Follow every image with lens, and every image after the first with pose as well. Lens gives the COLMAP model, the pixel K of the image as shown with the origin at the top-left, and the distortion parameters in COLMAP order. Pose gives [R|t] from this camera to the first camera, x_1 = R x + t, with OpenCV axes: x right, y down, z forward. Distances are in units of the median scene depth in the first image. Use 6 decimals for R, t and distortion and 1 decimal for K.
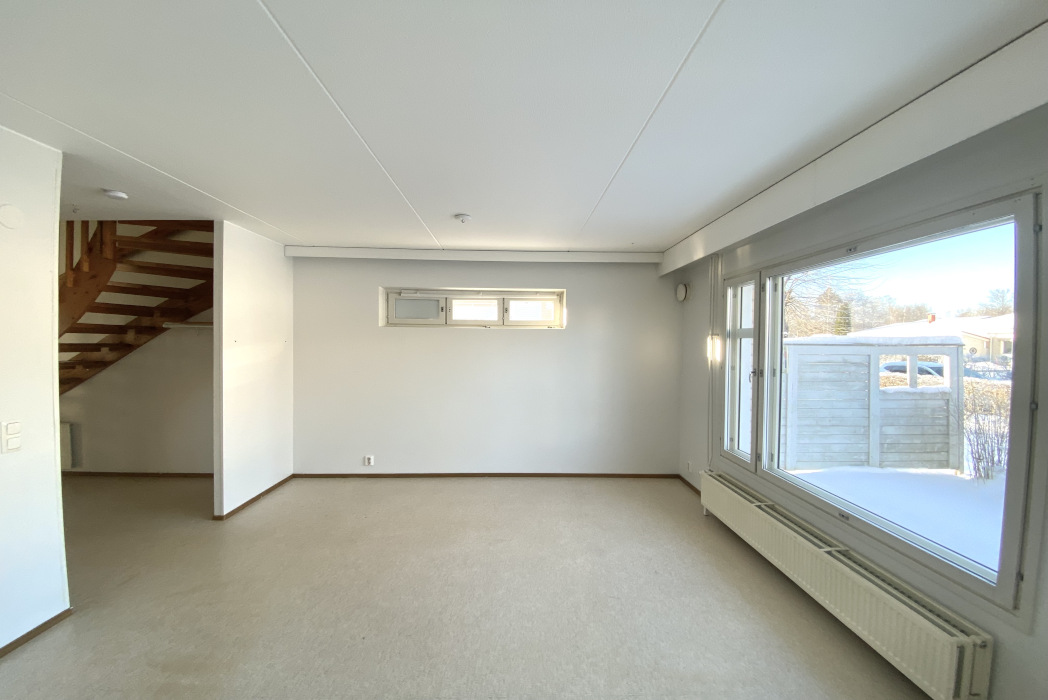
lens RADIAL K [[428.8, 0, 524.0], [0, 428.8, 350.0], [0, 0, 1]] dist [-0.001733, -0.000478]
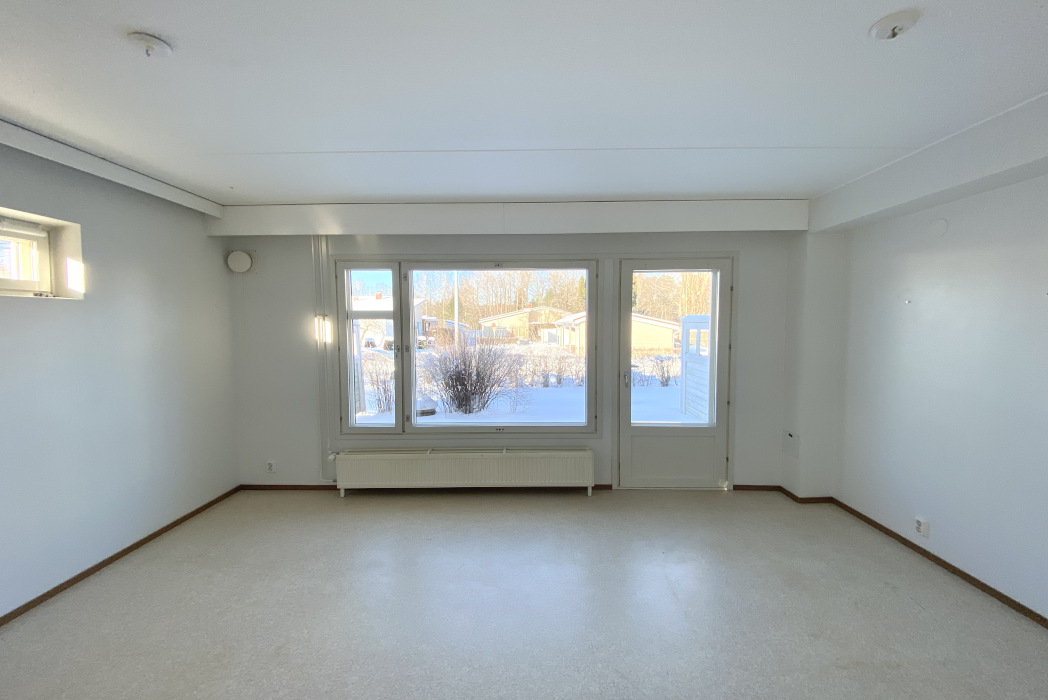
lens RADIAL K [[428.8, 0, 524.0], [0, 428.8, 350.0], [0, 0, 1]] dist [-0.001733, -0.000478]
pose [[0.036006, -0.067338, 0.997080, -0.519188], [0.020835, 0.997561, 0.066619, -0.012519], [-0.999134, 0.018375, 0.037321, 0.524492]]
